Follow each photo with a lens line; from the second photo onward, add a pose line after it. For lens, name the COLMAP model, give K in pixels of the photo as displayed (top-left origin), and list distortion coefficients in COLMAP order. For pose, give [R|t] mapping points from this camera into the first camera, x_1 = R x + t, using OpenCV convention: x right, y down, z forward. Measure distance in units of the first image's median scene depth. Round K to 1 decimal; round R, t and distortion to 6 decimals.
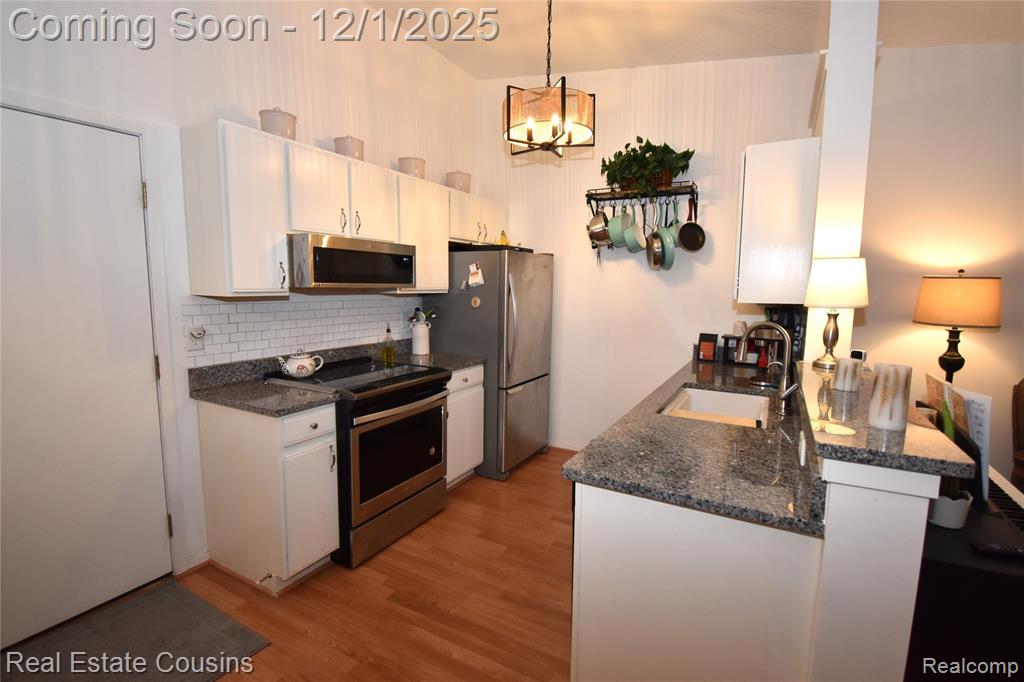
lens RADIAL K [[471.6, 0, 515.1], [0, 471.6, 341.3], [0, 0, 1]] dist [-0.005821, -0.012291]
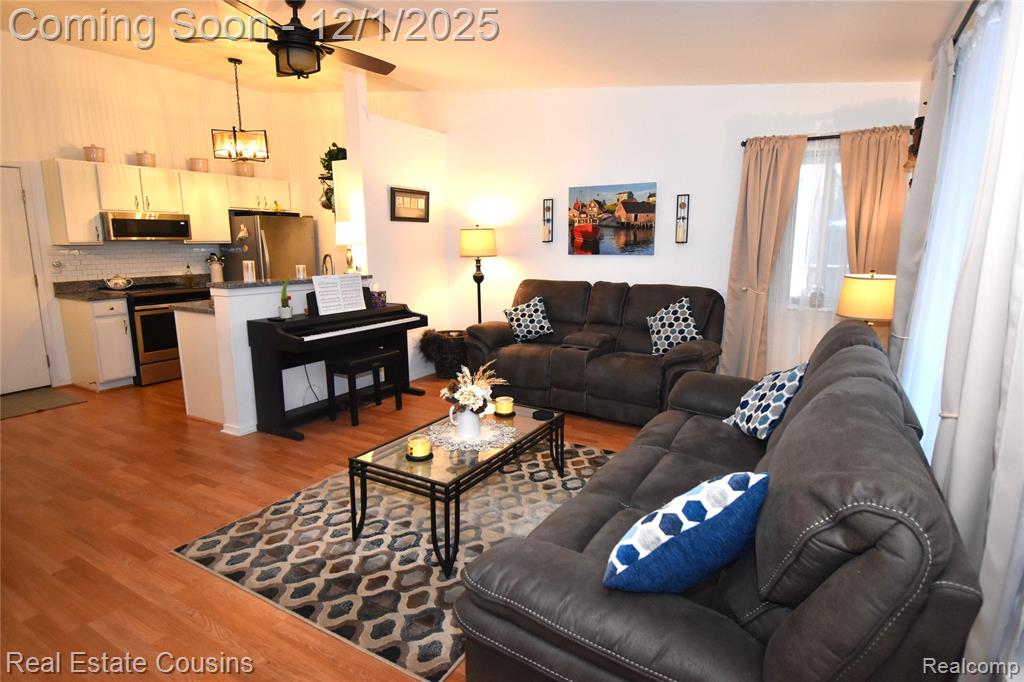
lens RADIAL K [[547.2, 0, 516.8], [0, 547.2, 341.9], [0, 0, 1]] dist [-0.009466, -0.011046]
pose [[0.999874, -0.009271, -0.012861, 1.144552], [0.010105, 0.997744, 0.066371, 0.157156], [0.012216, -0.066493, 0.997712, -1.126463]]
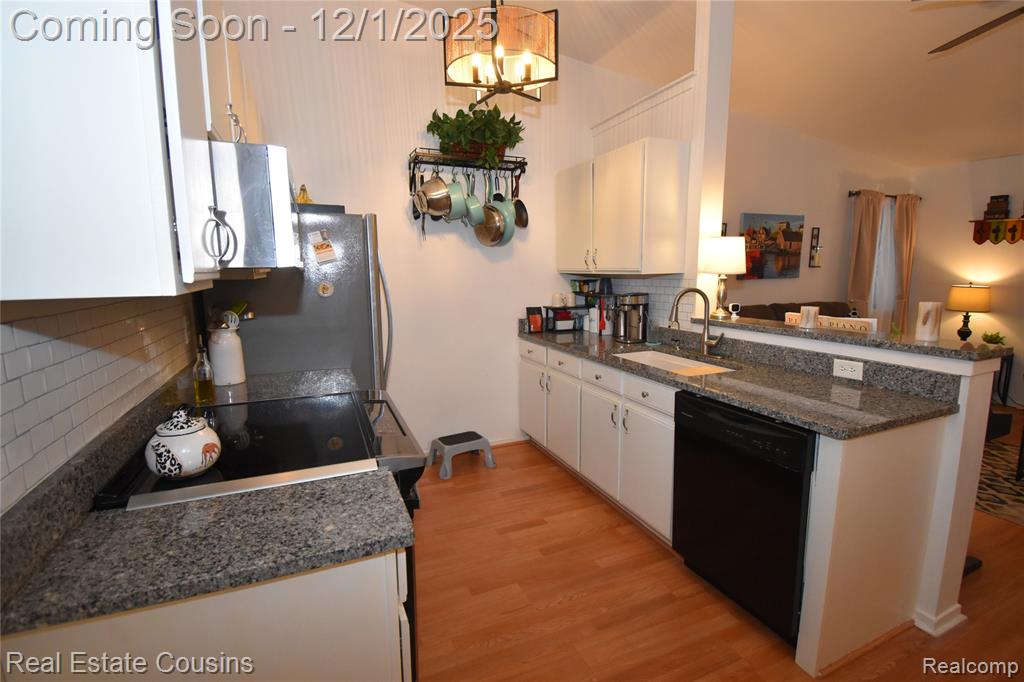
lens RADIAL K [[471.6, 0, 515.0], [0, 471.6, 344.5], [0, 0, 1]] dist [-0.005821, -0.012291]
pose [[0.617130, -0.144211, 0.773533, -0.606787], [0.109924, 0.989222, 0.096725, -0.053732], [-0.779145, 0.025338, 0.626331, 0.492825]]
